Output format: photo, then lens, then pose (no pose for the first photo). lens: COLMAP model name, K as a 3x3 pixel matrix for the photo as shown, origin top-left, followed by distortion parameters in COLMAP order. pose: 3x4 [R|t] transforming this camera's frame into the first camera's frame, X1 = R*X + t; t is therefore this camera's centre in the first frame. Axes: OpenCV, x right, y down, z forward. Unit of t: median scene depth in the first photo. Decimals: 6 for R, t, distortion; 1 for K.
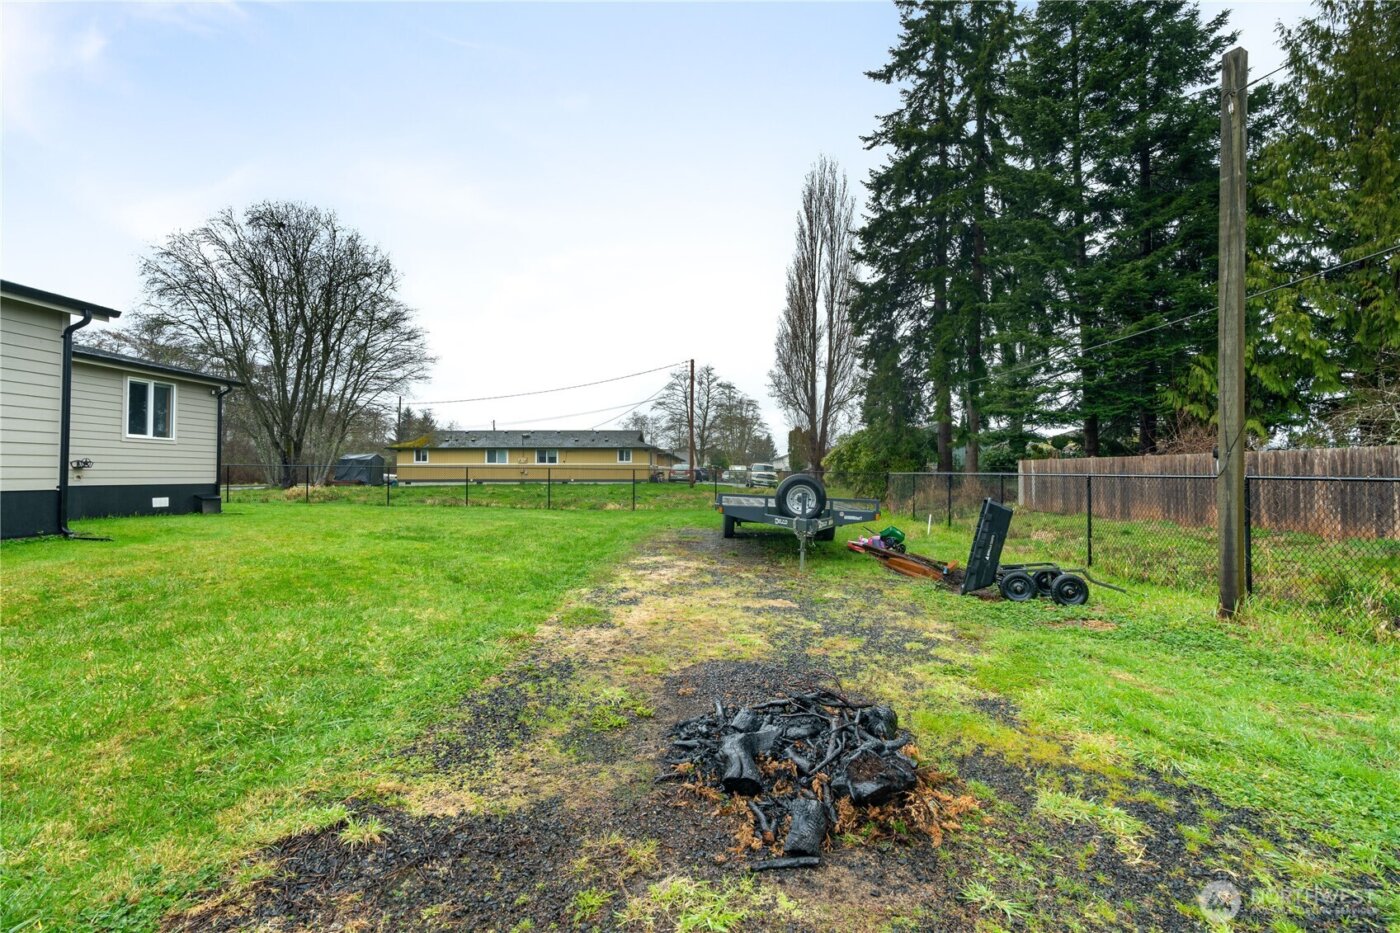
lens RADIAL K [[630.1, 0, 700.0], [0, 630.1, 466.5], [0, 0, 1]] dist [-0.002997, -0.001058]
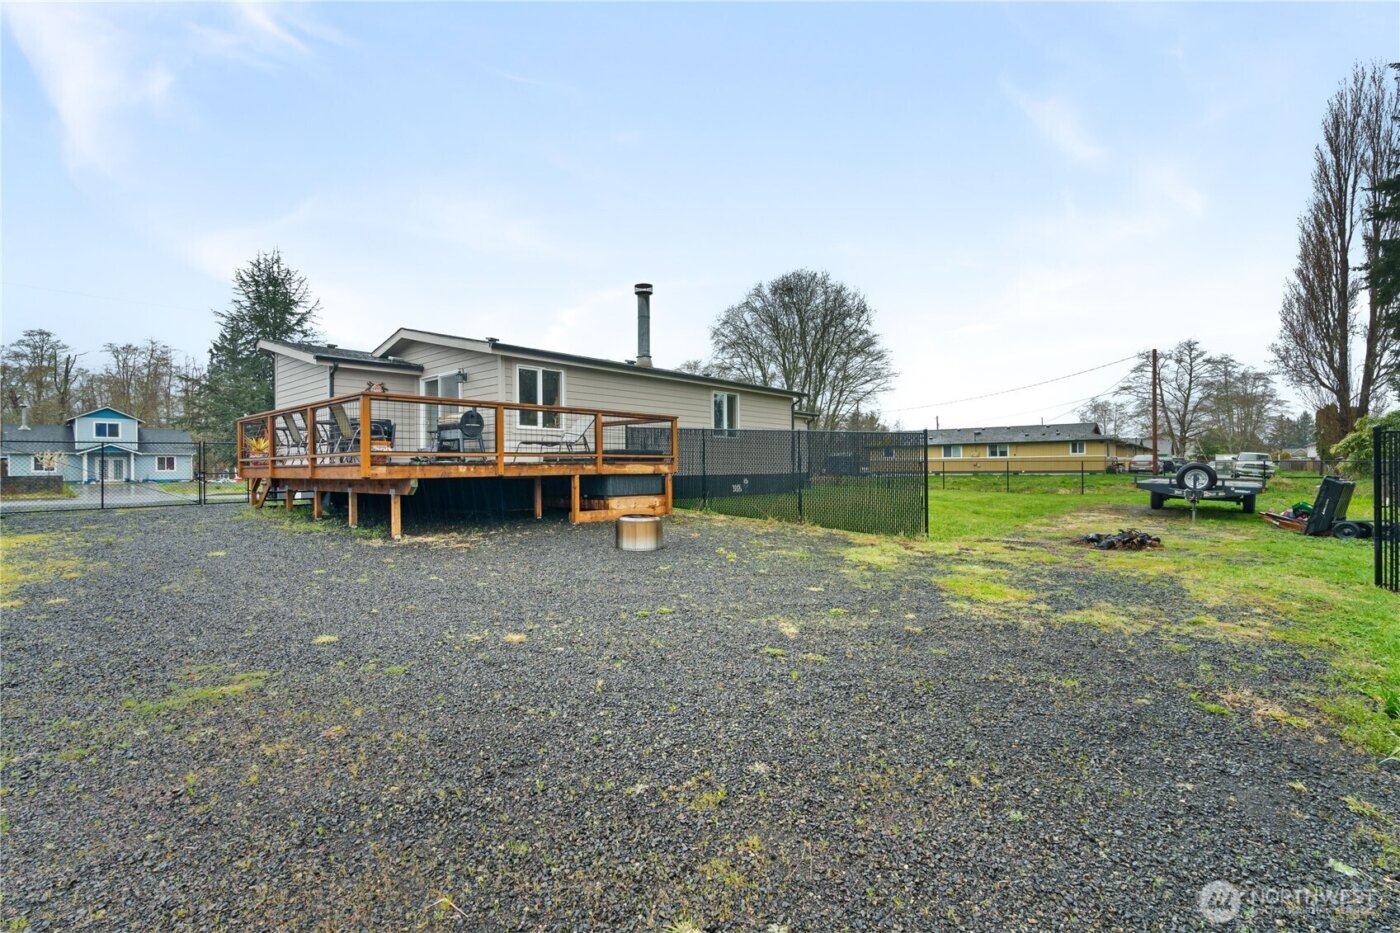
lens RADIAL K [[630.1, 0, 700.0], [0, 630.1, 466.5], [0, 0, 1]] dist [-0.002997, -0.001058]
pose [[0.785816, -0.009701, -0.618384, 0.032412], [0.015969, 0.999862, 0.004607, -0.001121], [0.618254, -0.013496, 0.785863, -0.204406]]
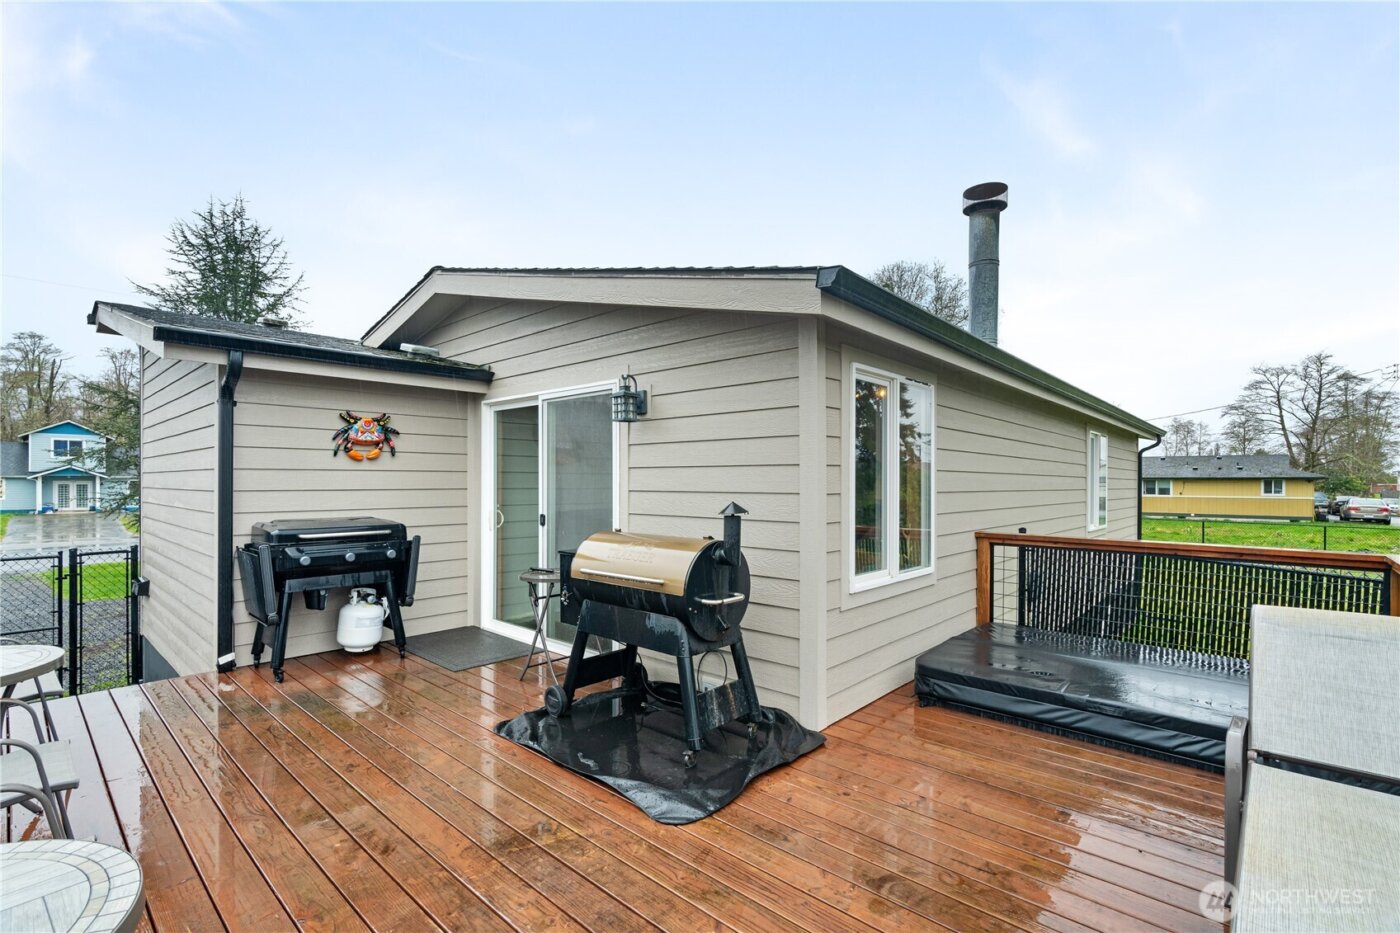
lens RADIAL K [[633.2, 0, 692.5], [0, 633.2, 480.3], [0, 0, 1]] dist [-0.002349, -0.000451]
pose [[0.767493, 0.002072, -0.641054, -0.160423], [0.002430, 0.999978, 0.006142, -0.031092], [0.641053, -0.006272, 0.767471, -0.111412]]
